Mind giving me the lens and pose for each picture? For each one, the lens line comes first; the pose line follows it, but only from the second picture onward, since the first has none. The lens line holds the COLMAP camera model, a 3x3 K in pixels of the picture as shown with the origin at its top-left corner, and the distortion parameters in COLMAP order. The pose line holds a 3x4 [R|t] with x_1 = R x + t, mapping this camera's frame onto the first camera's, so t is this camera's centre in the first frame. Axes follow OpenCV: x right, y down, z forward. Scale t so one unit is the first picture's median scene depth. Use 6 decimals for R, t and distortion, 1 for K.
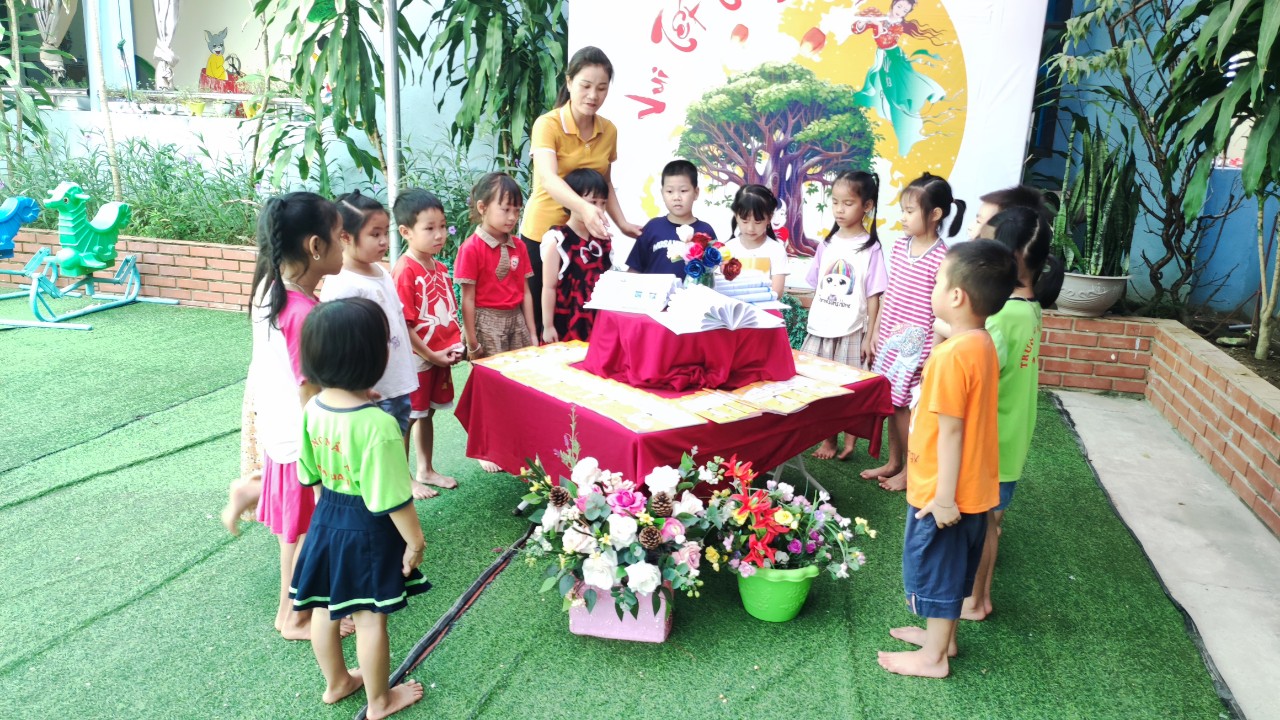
lens RADIAL K [[963.6, 0, 640.0], [0, 963.6, 360.0], [0, 0, 1]] dist [0.044240, -0.000242]
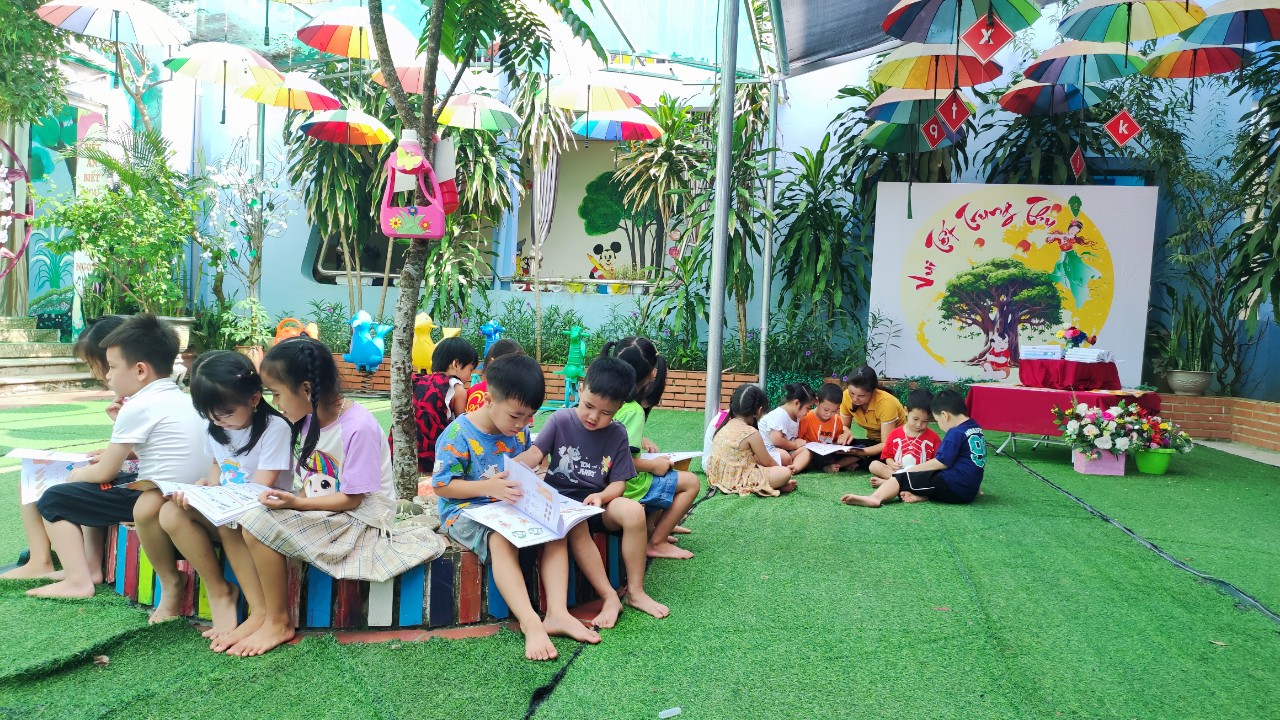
lens RADIAL K [[963.6, 0, 640.0], [0, 963.6, 360.0], [0, 0, 1]] dist [0.044240, -0.000242]
pose [[0.997412, -0.000867, 0.071895, -0.652631], [0.015621, 0.978656, -0.204912, 0.232346], [-0.070183, 0.205505, 0.976136, -0.659642]]
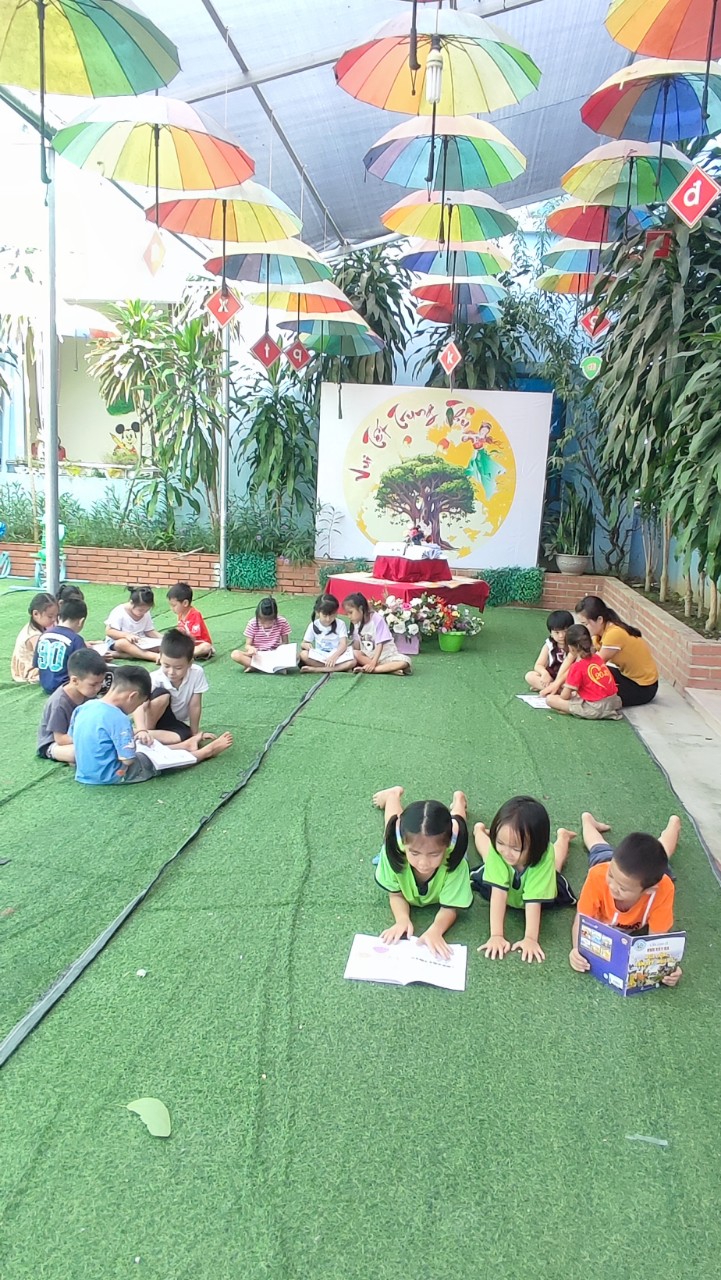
lens RADIAL K [[929.2, 0, 378.7], [0, 929.2, 644.2], [0, 0, 1]] dist [0.009526, 0.000542]
pose [[0.989278, -0.019247, 0.144771, -0.247855], [0.027726, 0.998002, -0.056779, 0.199682], [-0.143389, 0.060184, 0.987835, -0.893102]]
